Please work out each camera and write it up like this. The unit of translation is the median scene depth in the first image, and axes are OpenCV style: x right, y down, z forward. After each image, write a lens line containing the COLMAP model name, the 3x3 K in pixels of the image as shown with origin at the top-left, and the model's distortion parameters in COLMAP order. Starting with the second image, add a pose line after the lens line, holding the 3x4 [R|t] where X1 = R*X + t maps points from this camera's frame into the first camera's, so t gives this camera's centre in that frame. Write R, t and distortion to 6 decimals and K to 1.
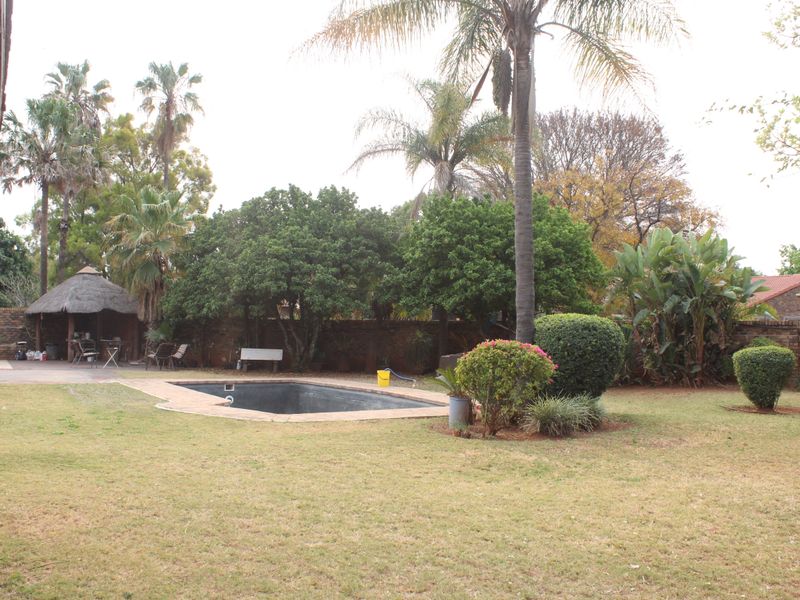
lens RADIAL K [[768.2, 0, 399.9], [0, 768.2, 299.5], [0, 0, 1]] dist [-0.083472, 0.000000]
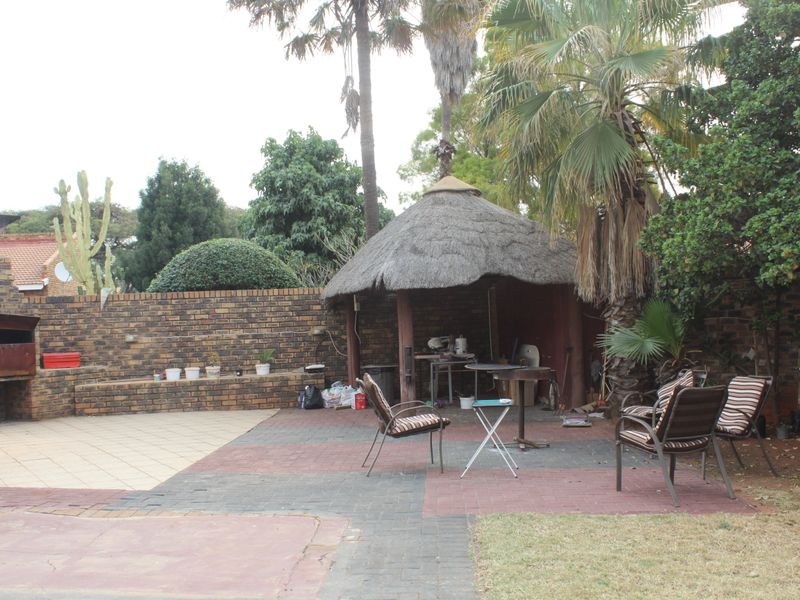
lens RADIAL K [[768.2, 0, 399.9], [0, 768.2, 300.0], [0, 0, 1]] dist [-0.083472, 0.000000]
pose [[0.845063, -0.052015, -0.532131, -0.226265], [0.064073, 0.997936, 0.004206, 0.020442], [0.530814, -0.037649, 0.846651, 0.658946]]
